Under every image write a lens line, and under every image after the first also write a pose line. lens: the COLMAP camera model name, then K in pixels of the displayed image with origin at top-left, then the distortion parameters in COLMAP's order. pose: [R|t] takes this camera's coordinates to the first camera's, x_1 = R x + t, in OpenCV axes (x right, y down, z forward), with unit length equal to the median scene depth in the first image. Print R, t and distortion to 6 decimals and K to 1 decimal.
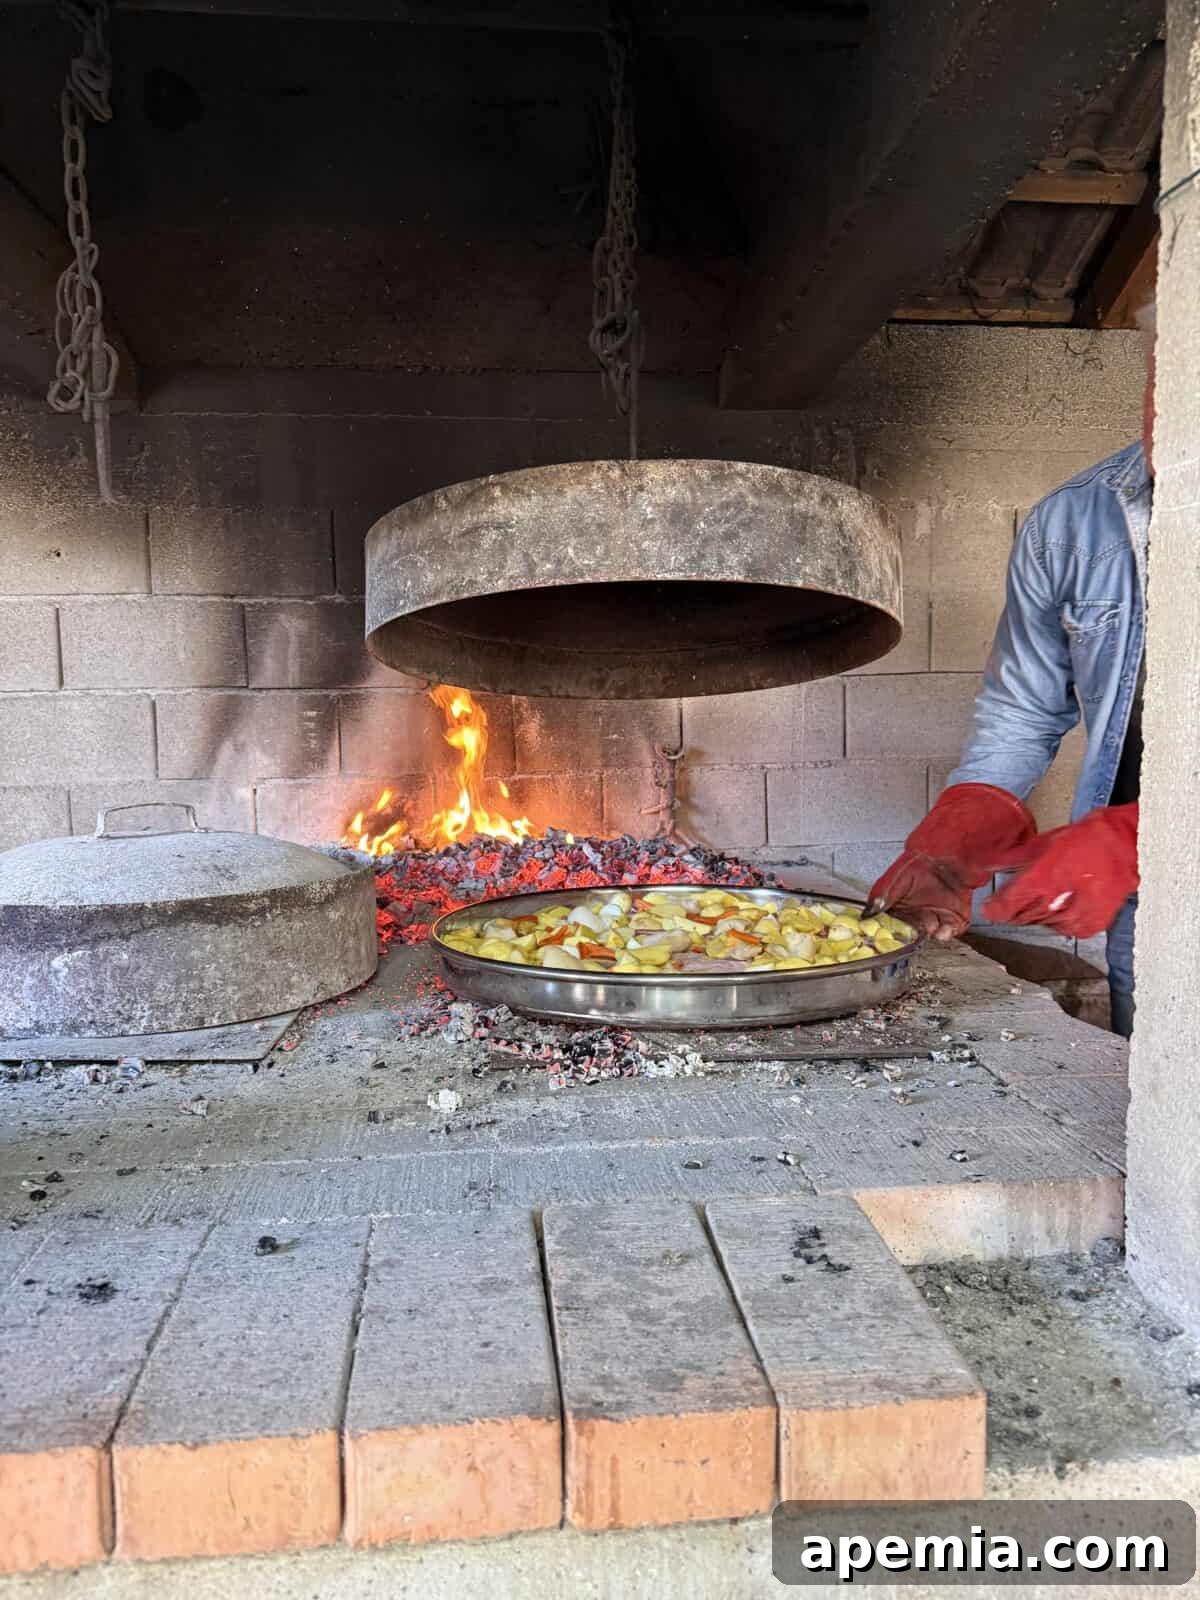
lens RADIAL K [[1135.8, 0, 592.6], [0, 1135.8, 811.4], [0, 0, 1]] dist [0.032194, -0.058842]
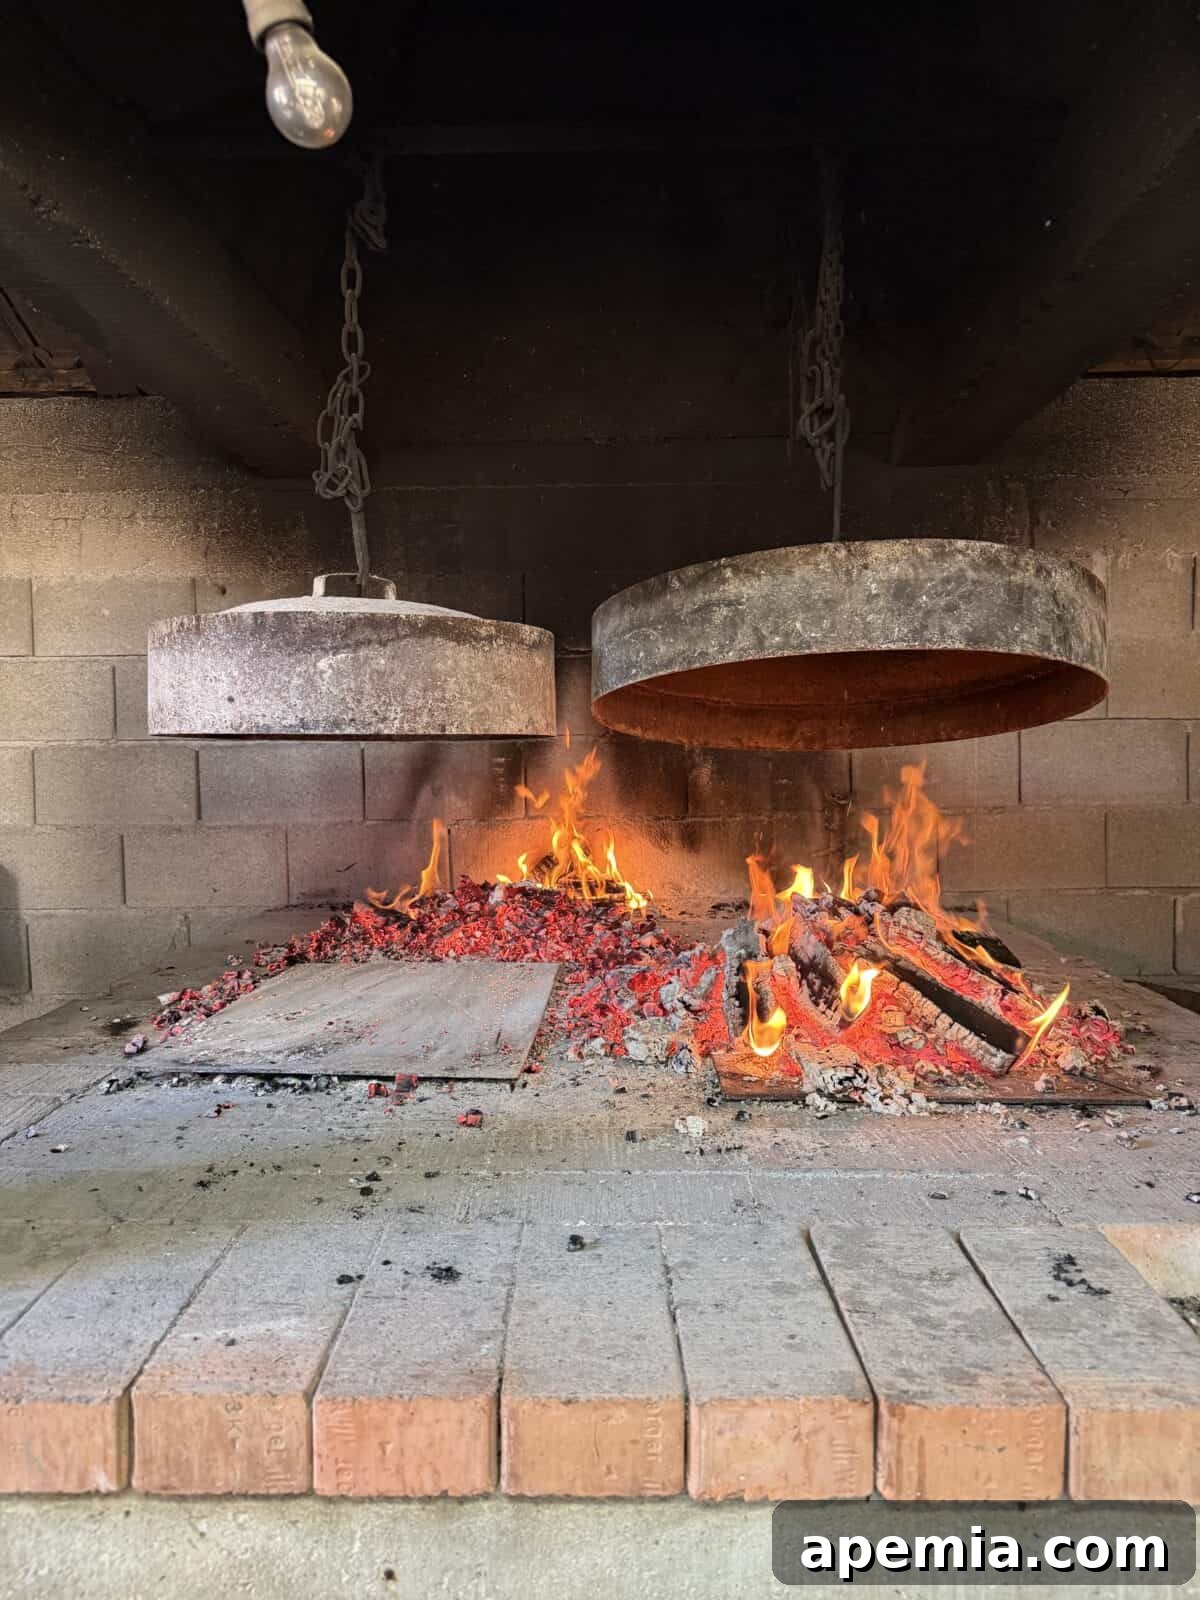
lens RADIAL K [[1135.8, 0, 572.0], [0, 1135.8, 804.6], [0, 0, 1]] dist [0.032194, -0.058842]
pose [[0.992183, 0.007622, -0.124557, -0.099344], [-0.012177, 0.999283, -0.035846, -0.013954], [0.124195, 0.037082, 0.991565, -0.106264]]
